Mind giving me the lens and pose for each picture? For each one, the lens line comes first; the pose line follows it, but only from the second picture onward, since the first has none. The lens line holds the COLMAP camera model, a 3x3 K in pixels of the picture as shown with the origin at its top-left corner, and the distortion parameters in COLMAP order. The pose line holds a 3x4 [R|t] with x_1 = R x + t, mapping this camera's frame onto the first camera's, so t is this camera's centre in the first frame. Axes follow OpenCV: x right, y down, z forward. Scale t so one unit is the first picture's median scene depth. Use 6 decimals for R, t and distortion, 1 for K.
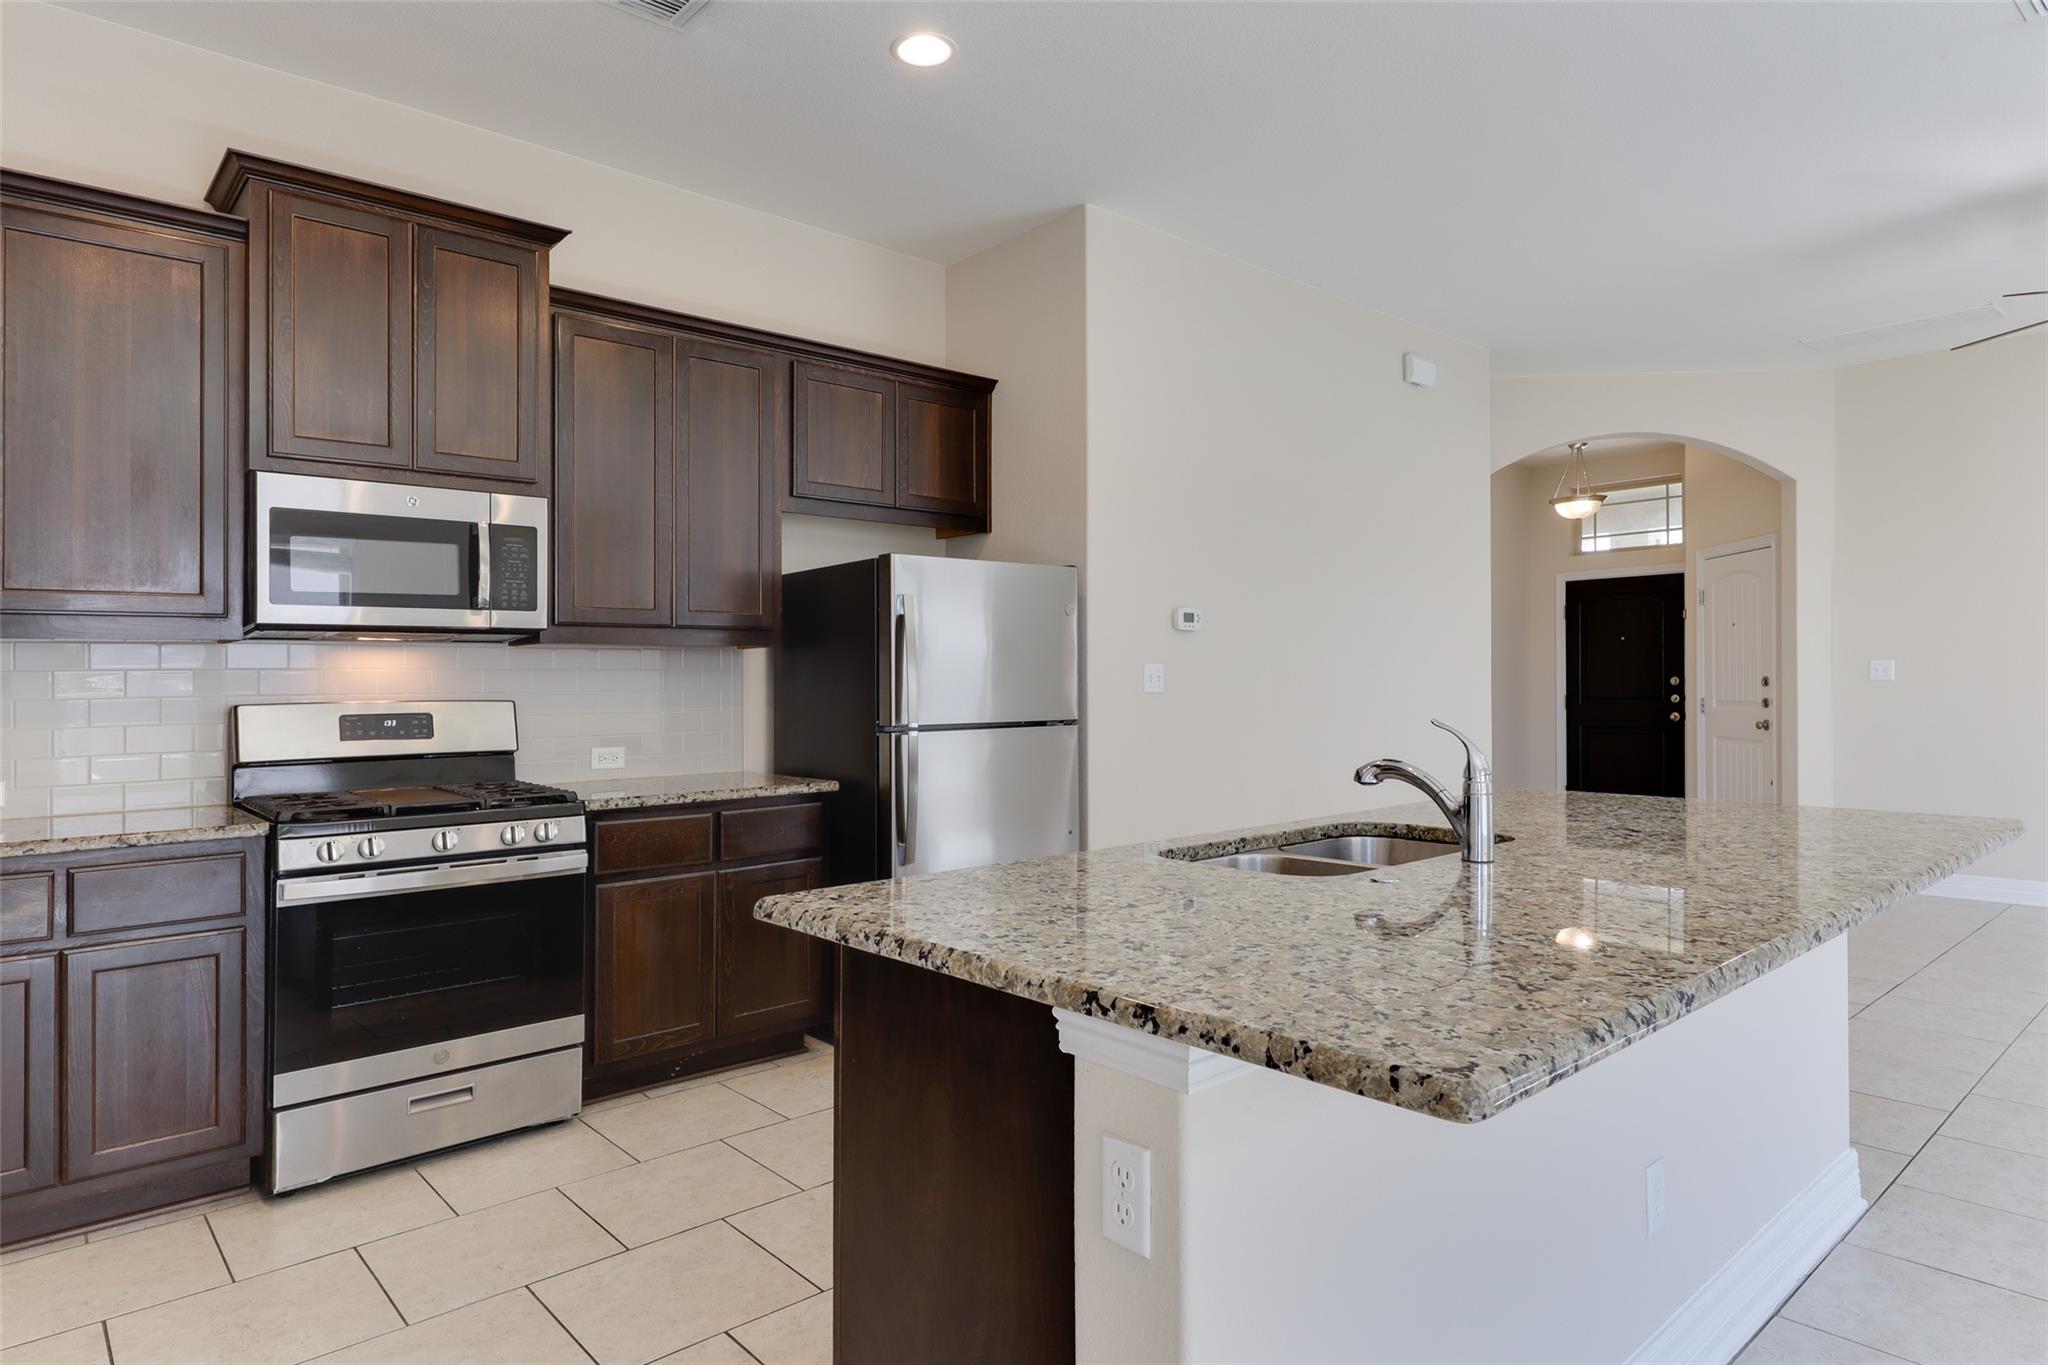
lens RADIAL K [[1171.3, 0, 1032.3], [0, 1171.3, 674.1], [0, 0, 1]] dist [0.016861, -0.000137]
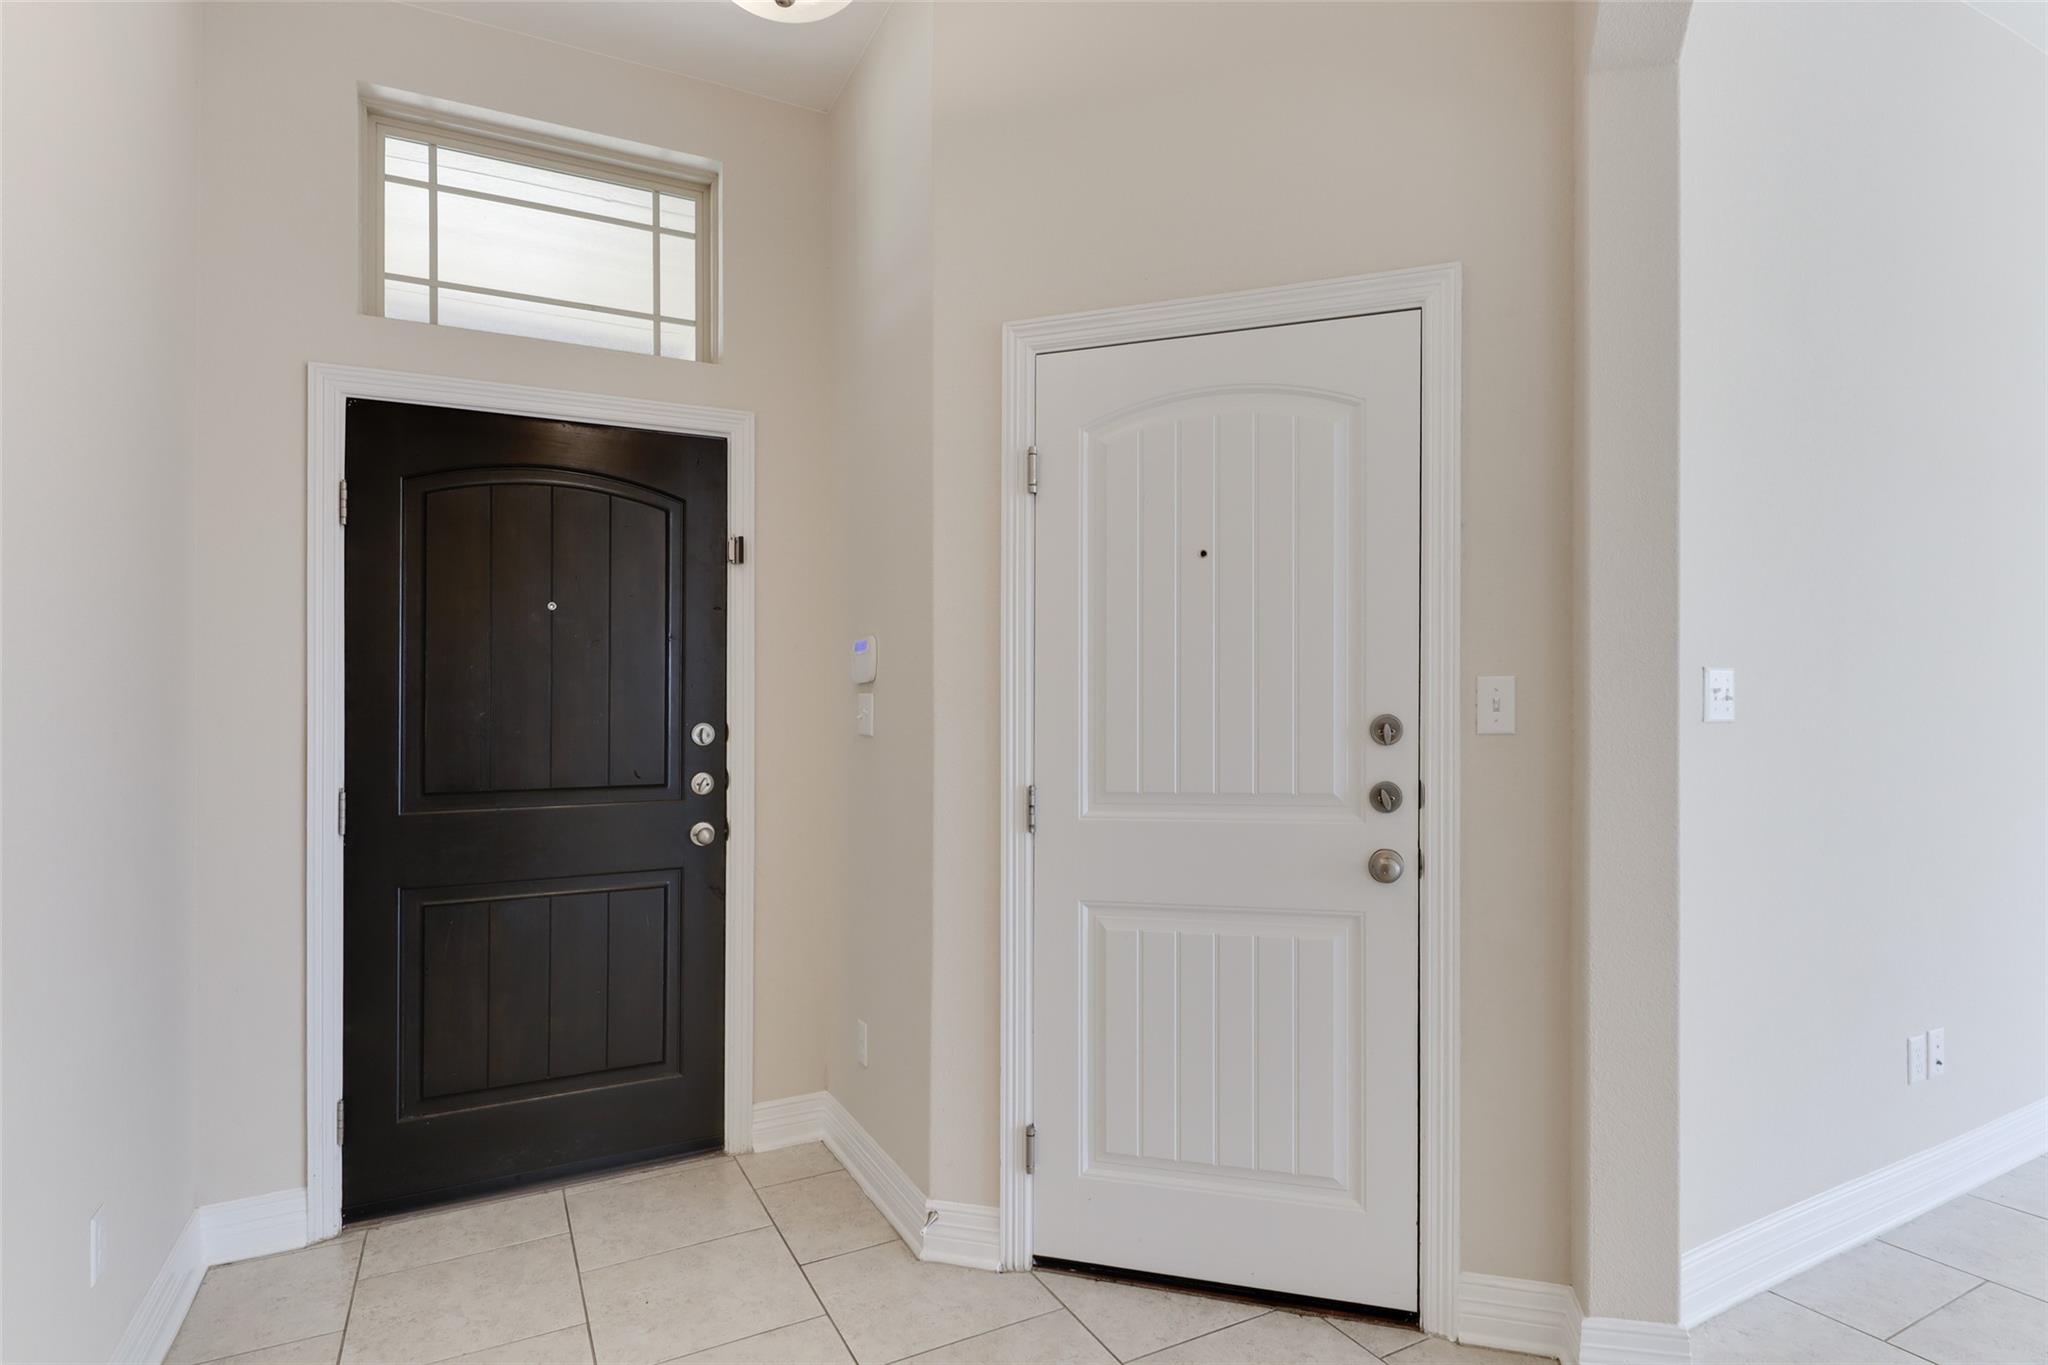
lens RADIAL K [[1055.5, 0, 1028.6], [0, 1055.5, 712.8], [0, 0, 1]] dist [-0.001039, -0.001141]
pose [[0.251313, 0.007303, 0.967878, 0.637913], [0.005086, 0.999948, -0.008865, 0.007129], [-0.967893, 0.007151, 0.251263, 2.027122]]
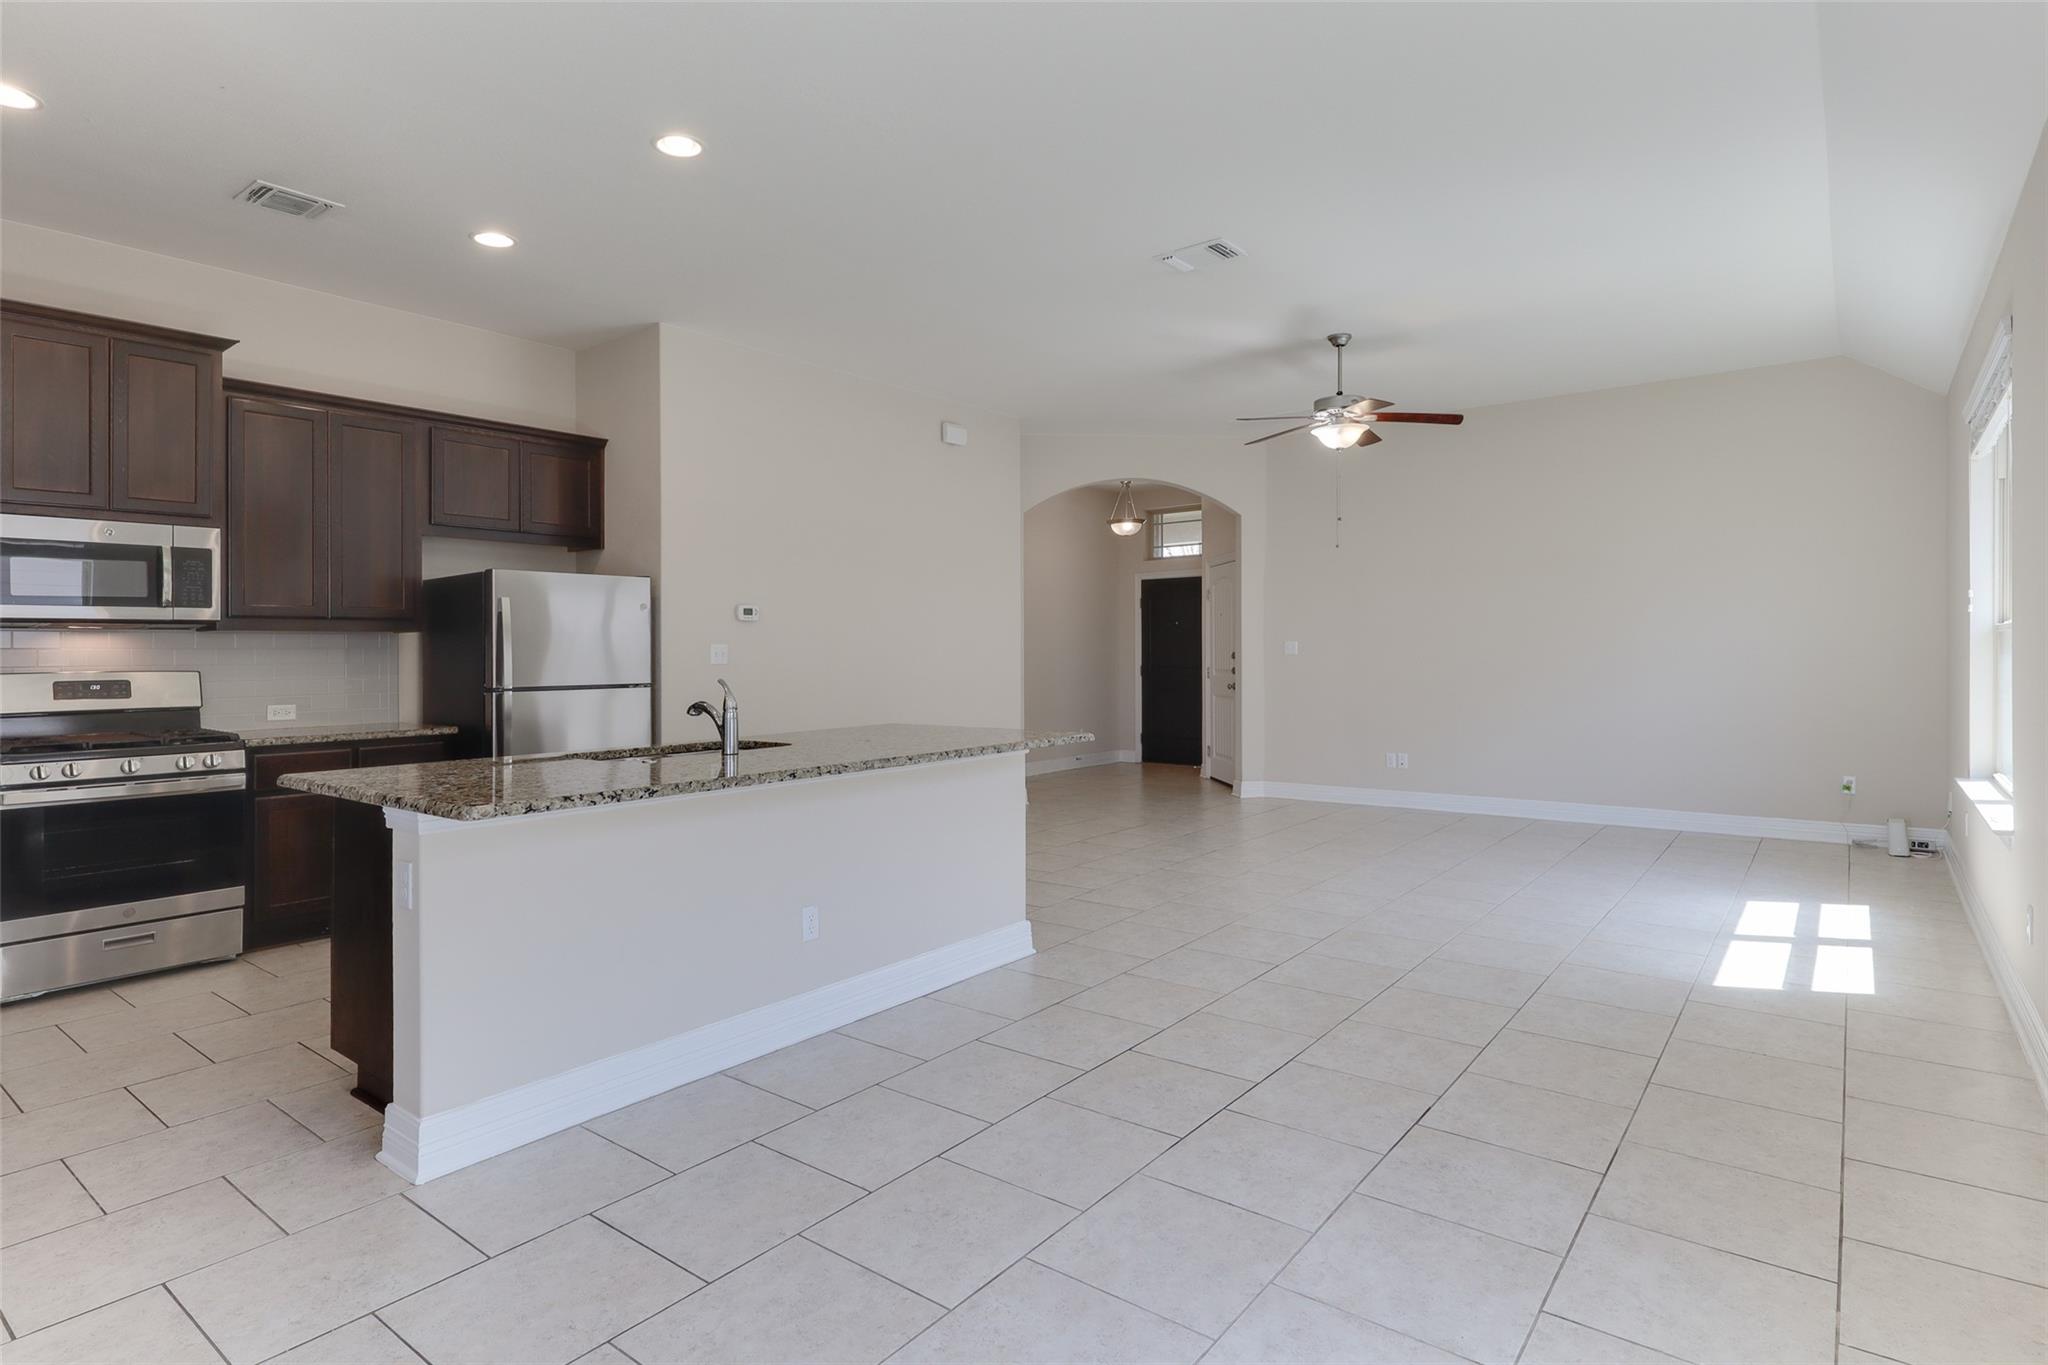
lens RADIAL K [[1068.2, 0, 1030.5], [0, 1068.2, 654.9], [0, 0, 1]] dist [0.024581, -0.016412]
pose [[0.984957, 0.000171, 0.172797, 0.318668], [-0.001485, 0.999971, 0.007477, -0.007716], [-0.172791, -0.007622, 0.984929, -0.441179]]
